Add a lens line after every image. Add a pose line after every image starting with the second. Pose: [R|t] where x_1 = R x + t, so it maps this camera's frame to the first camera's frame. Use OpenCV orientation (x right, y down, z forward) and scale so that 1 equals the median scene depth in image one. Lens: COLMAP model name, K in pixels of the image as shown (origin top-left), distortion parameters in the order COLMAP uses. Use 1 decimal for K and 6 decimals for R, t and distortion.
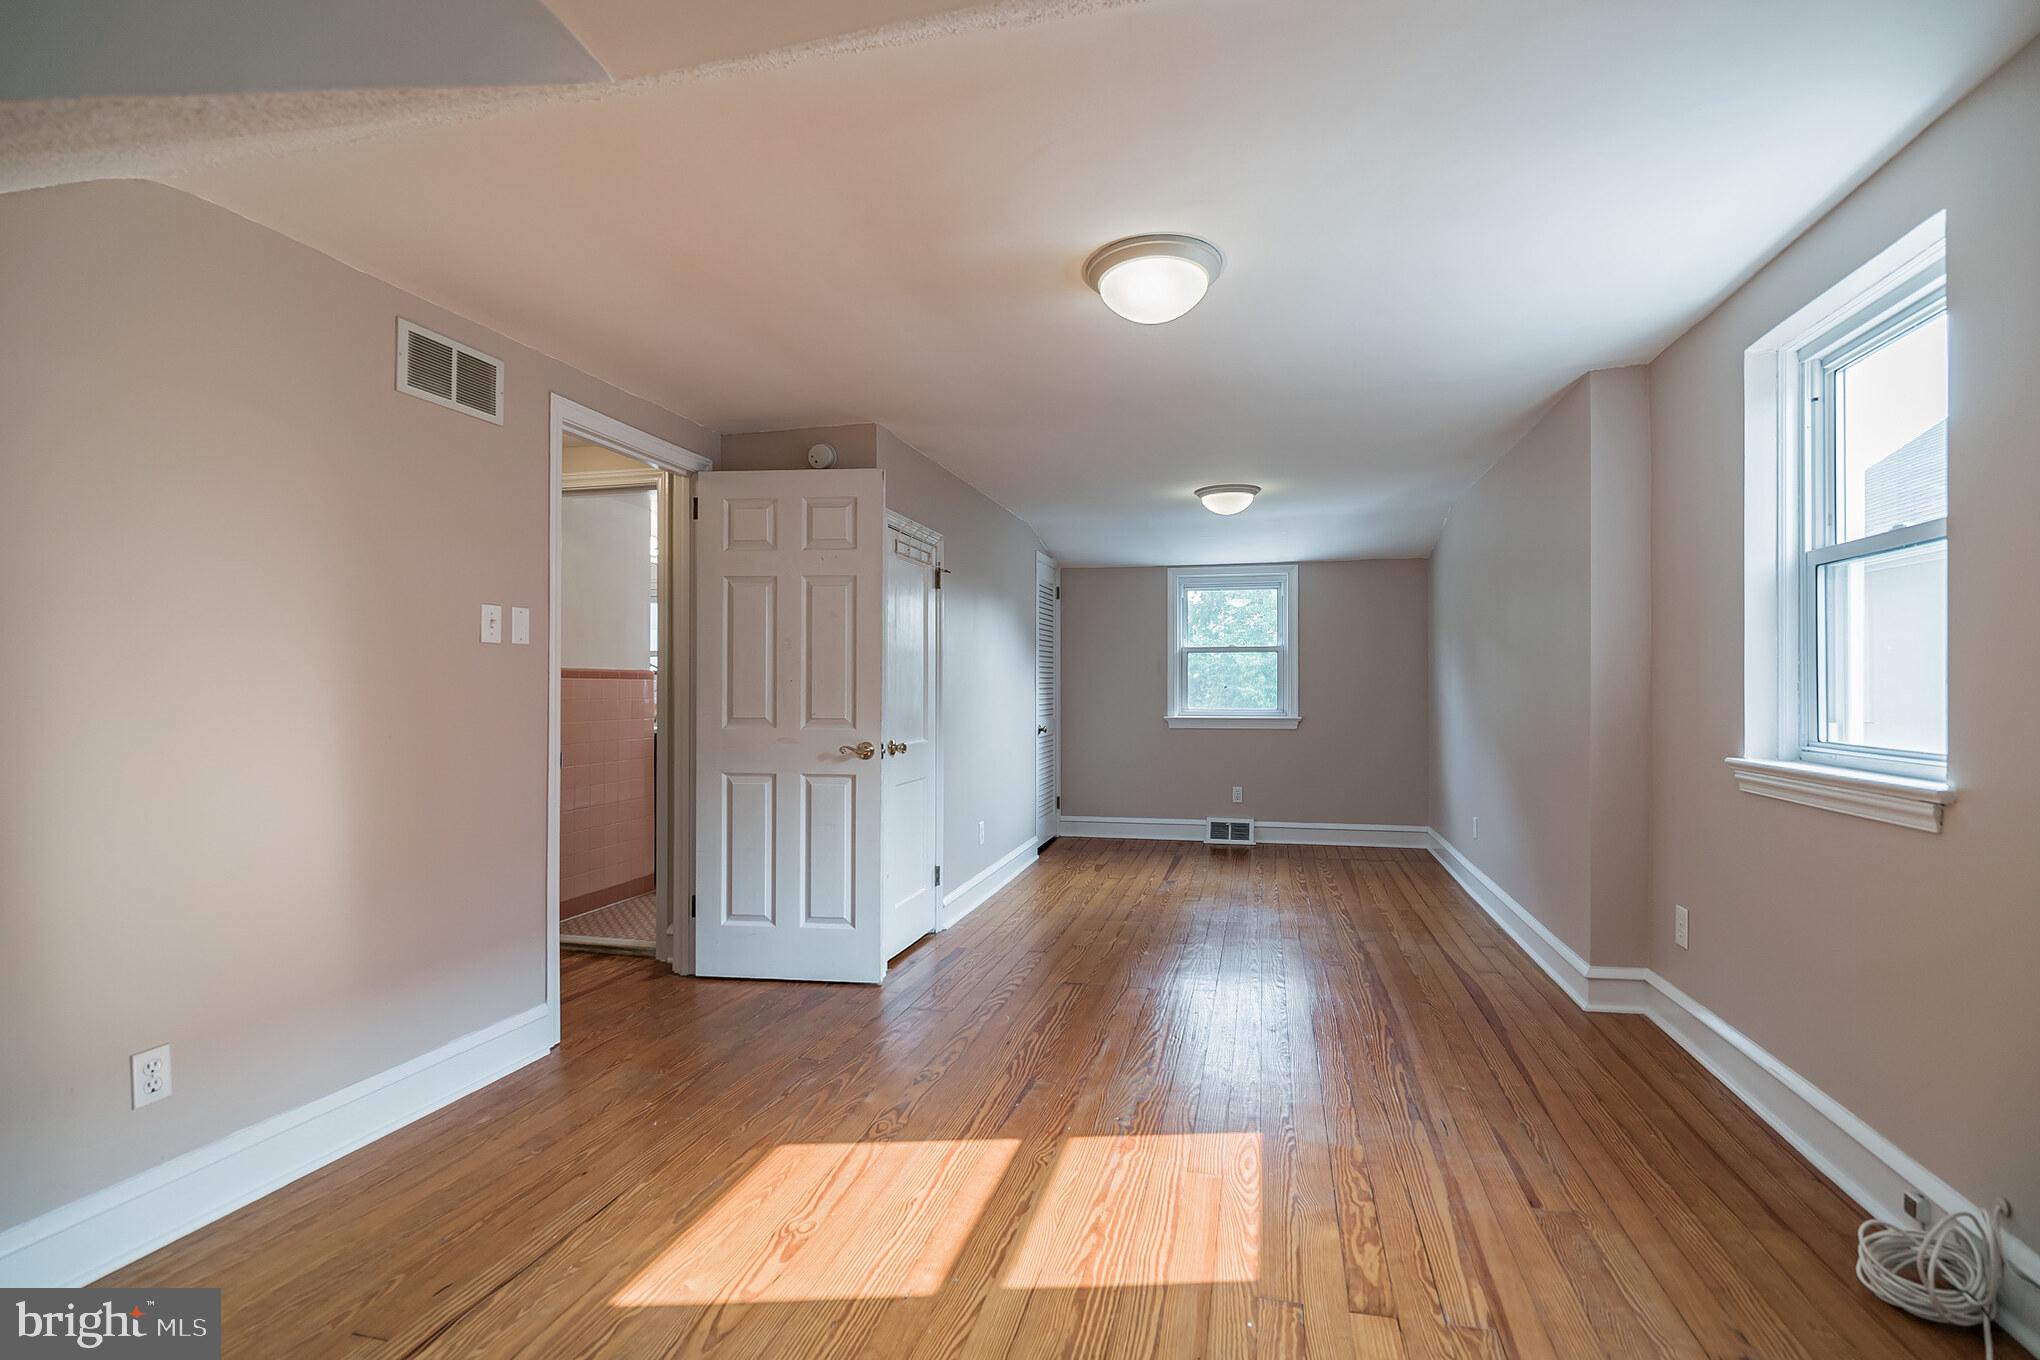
lens RADIAL K [[927.2, 0, 1015.9], [0, 927.2, 676.5], [0, 0, 1]] dist [-0.004789, 0.000501]
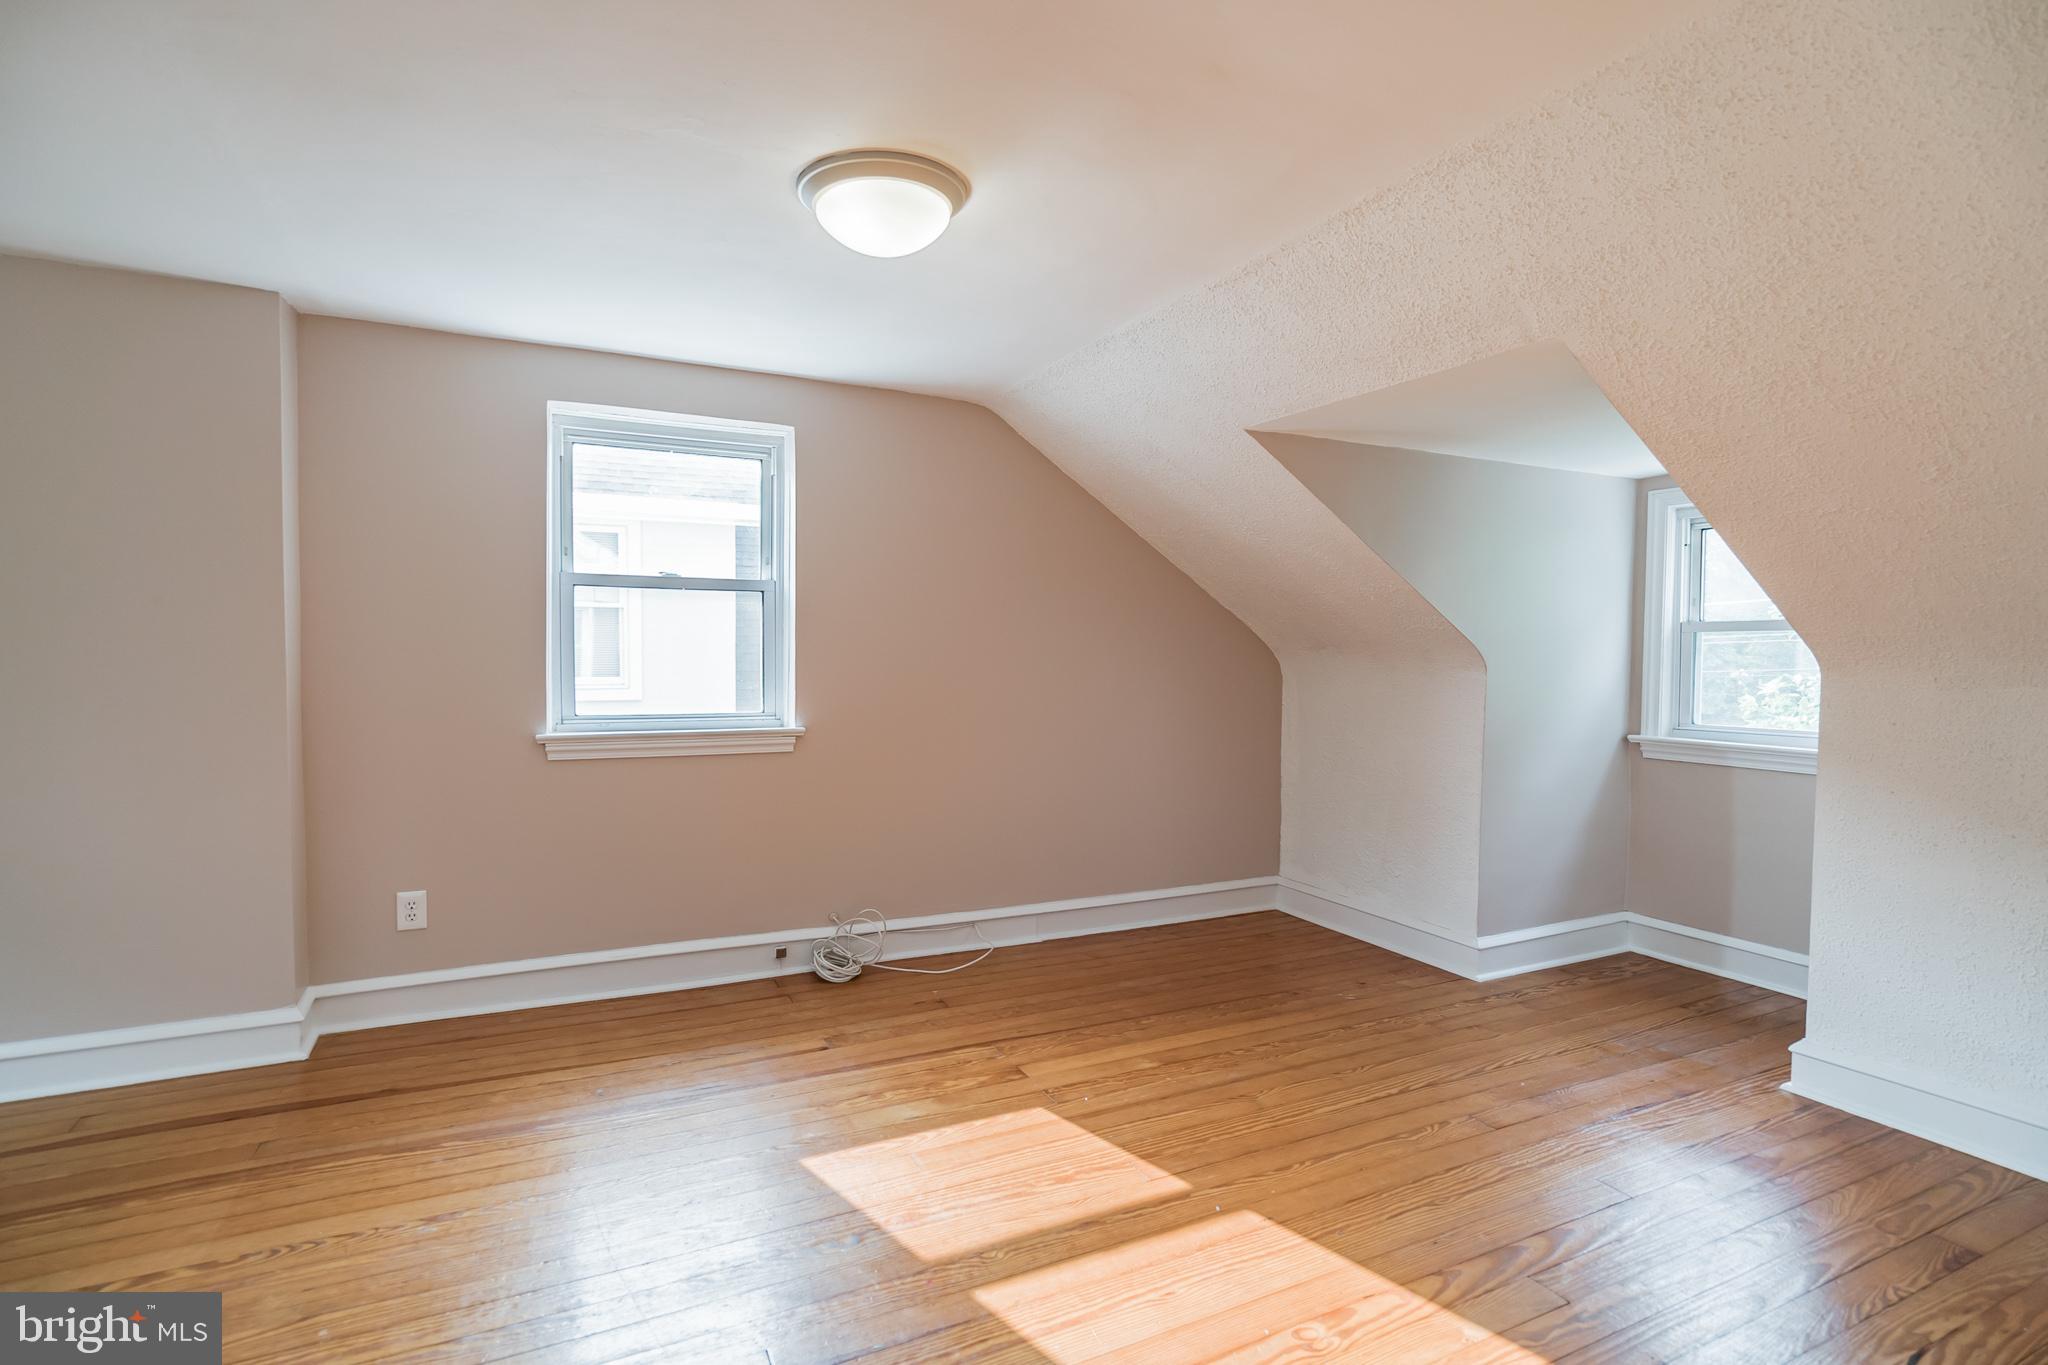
lens RADIAL K [[949.1, 0, 1035.3], [0, 949.1, 686.4], [0, 0, 1]] dist [-0.005235, 0.002050]
pose [[-0.663184, -0.018231, 0.748234, -0.644186], [-0.019185, 0.999789, 0.007356, 0.028621], [-0.748211, -0.009477, -0.663394, 1.647781]]
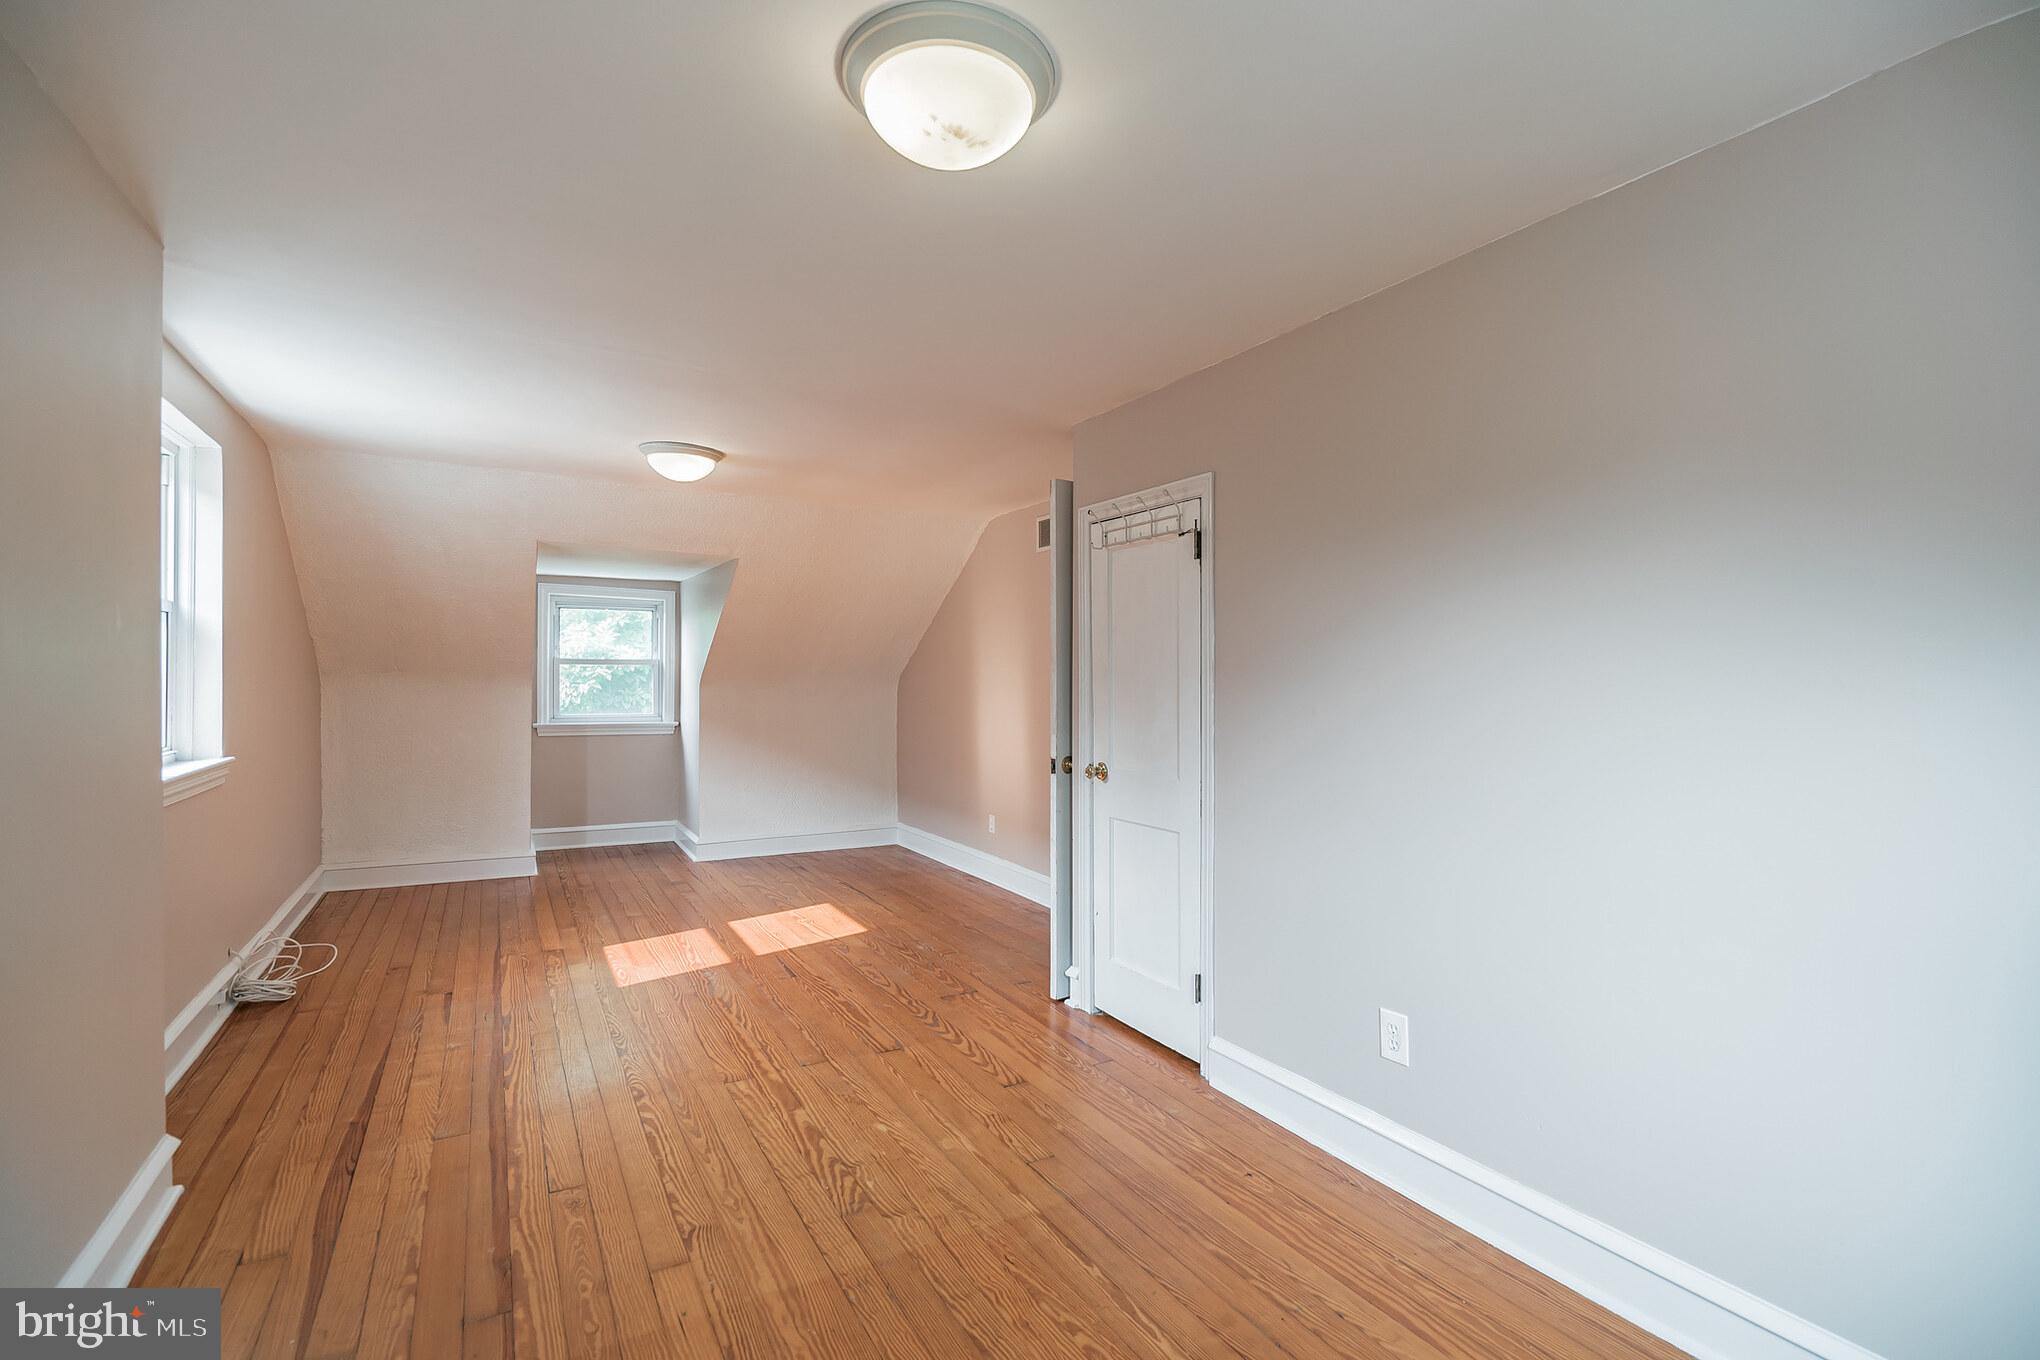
lens RADIAL K [[927.2, 0, 1031.9], [0, 927.2, 679.4], [0, 0, 1]] dist [-0.004789, 0.000501]
pose [[-0.701211, 0.002674, -0.712949, 1.012121], [0.007352, 0.999967, -0.003480, -0.014250], [0.712916, -0.007681, -0.701208, 2.958843]]
